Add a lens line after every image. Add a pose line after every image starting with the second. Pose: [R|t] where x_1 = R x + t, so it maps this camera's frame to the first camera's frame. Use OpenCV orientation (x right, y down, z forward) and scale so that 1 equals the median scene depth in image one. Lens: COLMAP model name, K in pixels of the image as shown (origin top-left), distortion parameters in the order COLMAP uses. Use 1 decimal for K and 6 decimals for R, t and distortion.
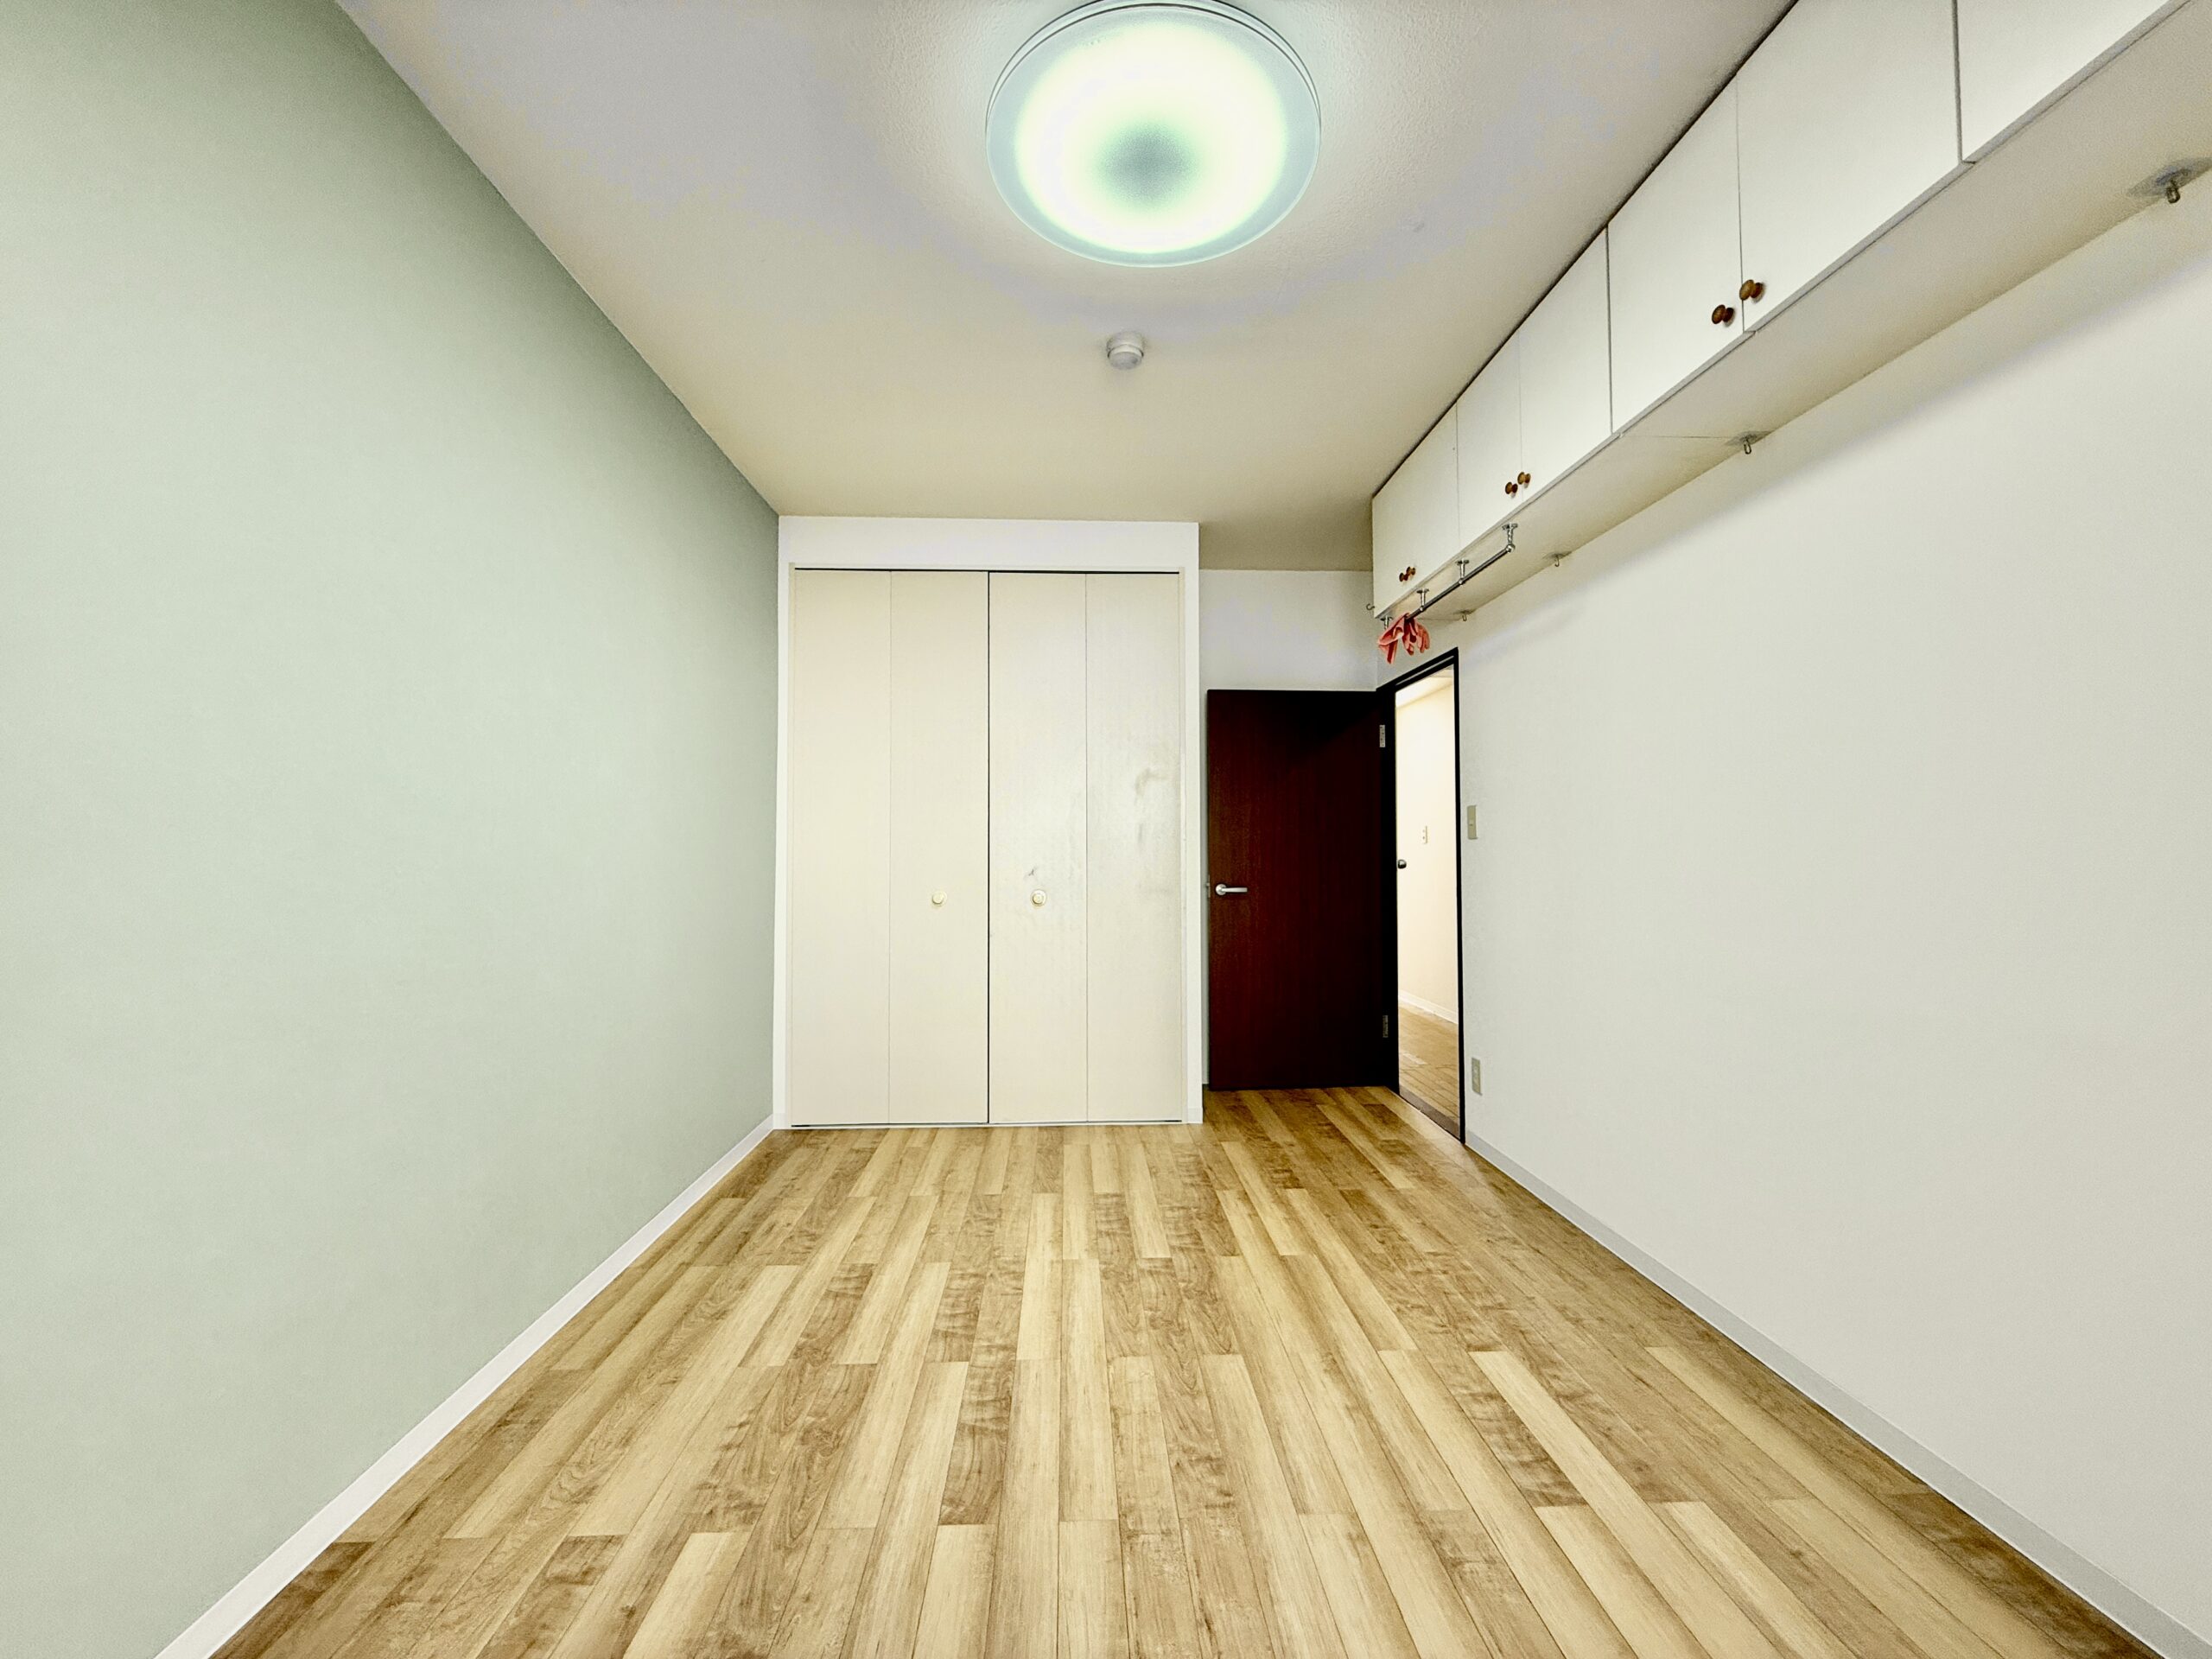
lens RADIAL K [[881.3, 0, 1104.6], [0, 881.3, 825.9], [0, 0, 1]] dist [-0.000254, 0.000346]
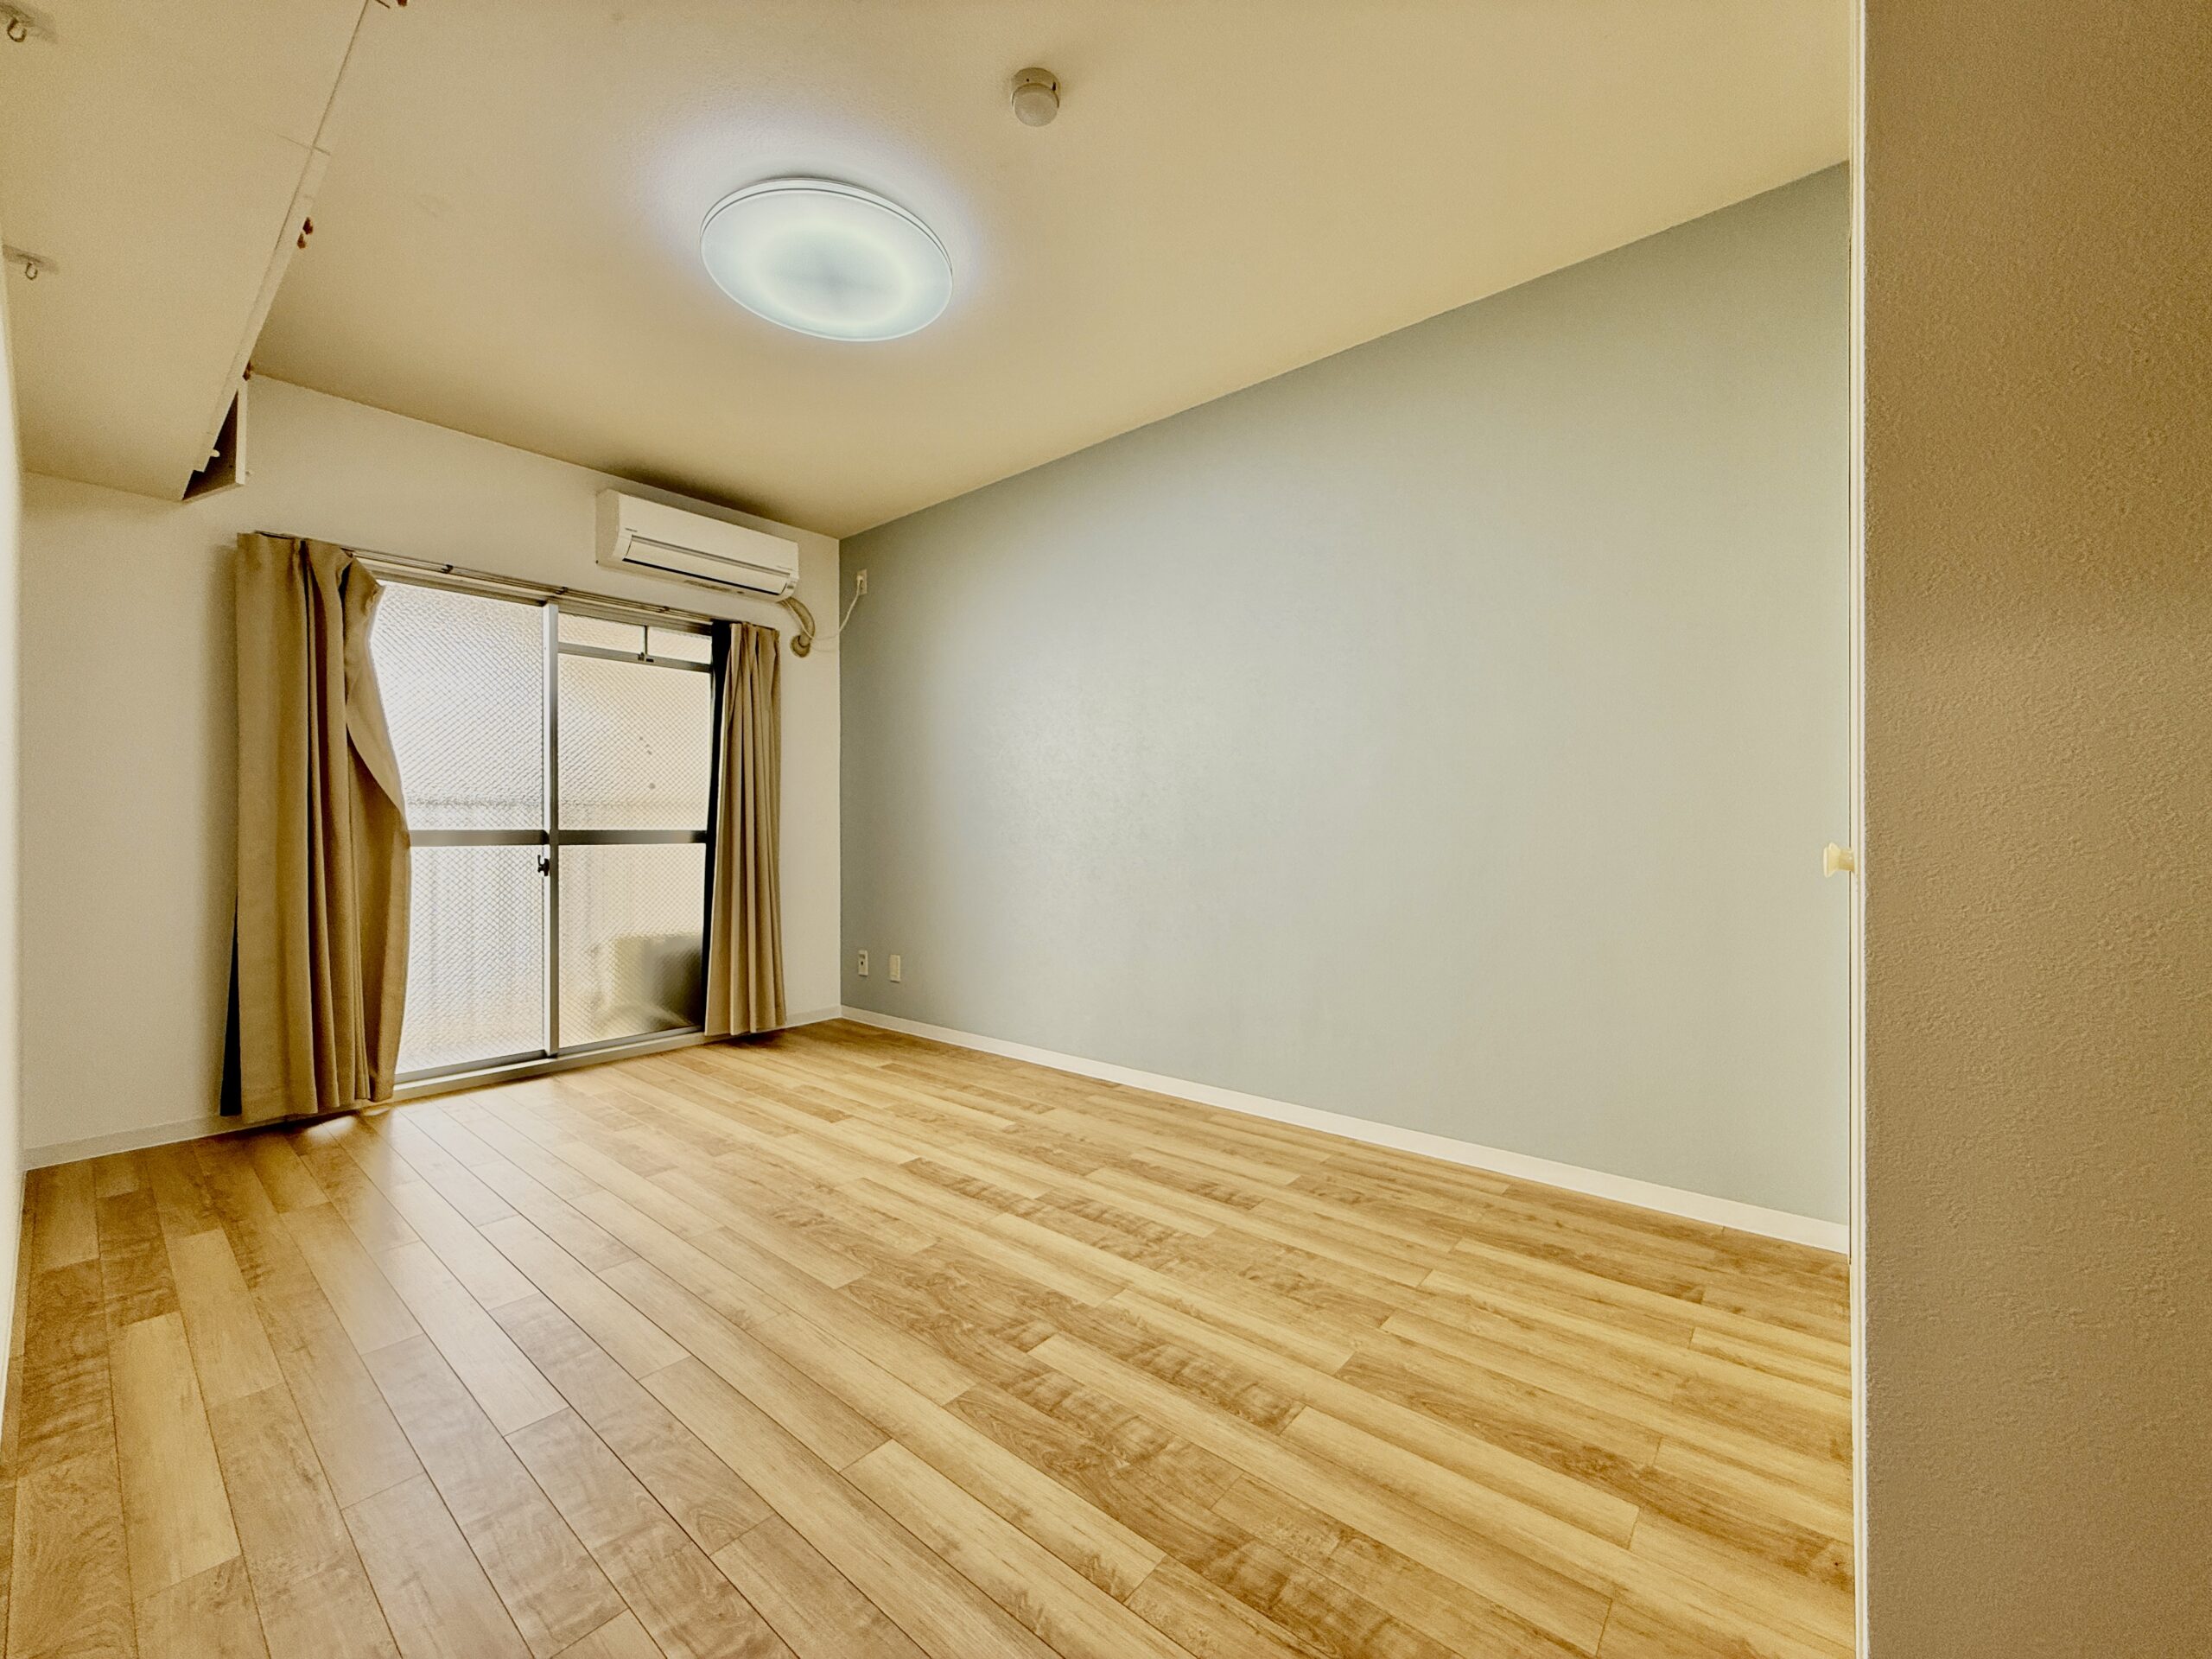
lens RADIAL K [[881.3, 0, 1114.4], [0, 881.3, 840.1], [0, 0, 1]] dist [-0.000254, 0.000346]
pose [[-0.666569, 0.011959, -0.745348, 0.557098], [0.026118, 0.999632, -0.007318, 0.102522], [0.744986, -0.024345, -0.666636, 1.578340]]
